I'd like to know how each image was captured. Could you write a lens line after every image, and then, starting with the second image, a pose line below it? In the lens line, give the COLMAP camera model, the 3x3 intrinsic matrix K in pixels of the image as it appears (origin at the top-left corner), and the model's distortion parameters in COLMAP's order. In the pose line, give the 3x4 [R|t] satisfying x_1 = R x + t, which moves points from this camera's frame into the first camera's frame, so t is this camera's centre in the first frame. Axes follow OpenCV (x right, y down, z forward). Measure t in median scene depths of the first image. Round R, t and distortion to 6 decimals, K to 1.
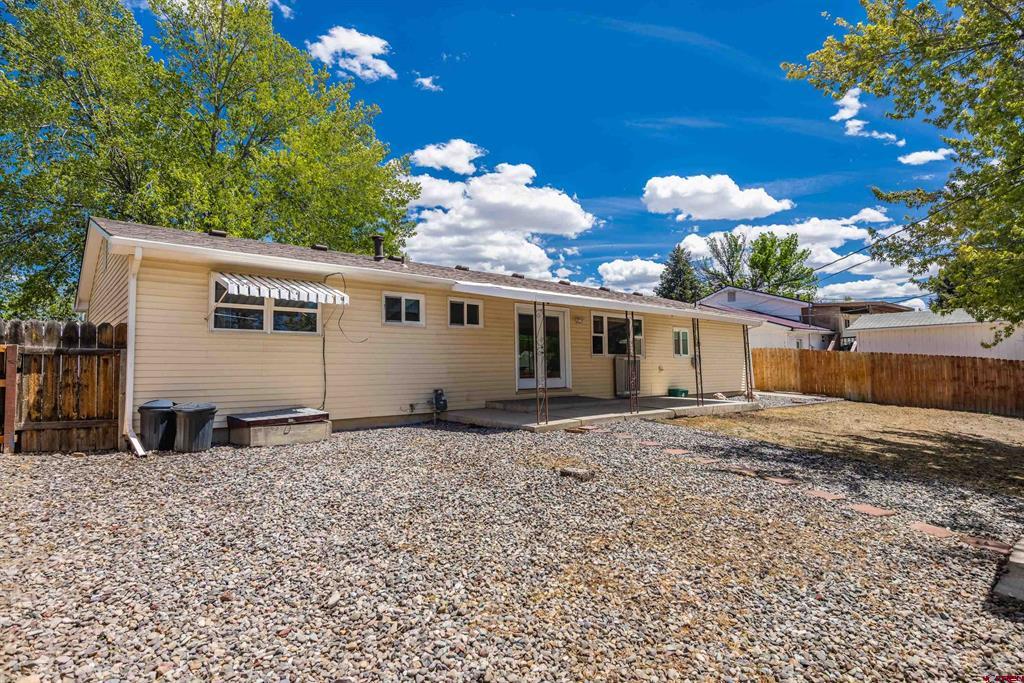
lens RADIAL K [[536.6, 0, 512.0], [0, 536.6, 341.5], [0, 0, 1]] dist [-0.003284, -0.000540]
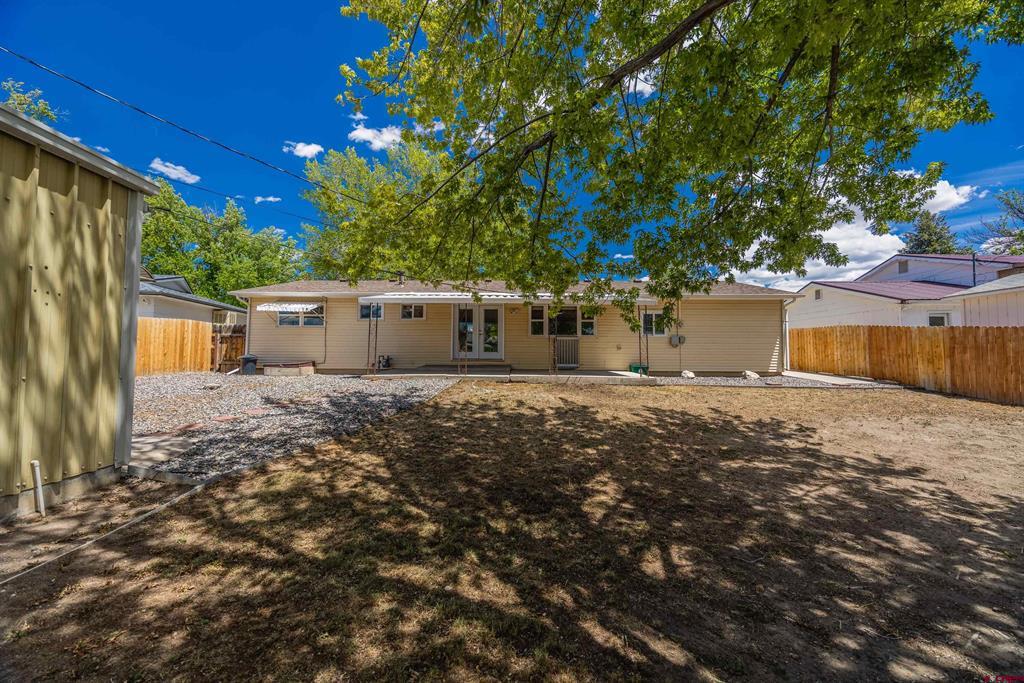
lens RADIAL K [[388.1, 0, 510.5], [0, 388.1, 337.0], [0, 0, 1]] dist [-0.002172, -0.000107]
pose [[0.740840, -0.017701, -0.671448, 0.669105], [0.021228, 0.999770, -0.002935, 0.026427], [0.671346, -0.012079, 0.741046, 0.216737]]
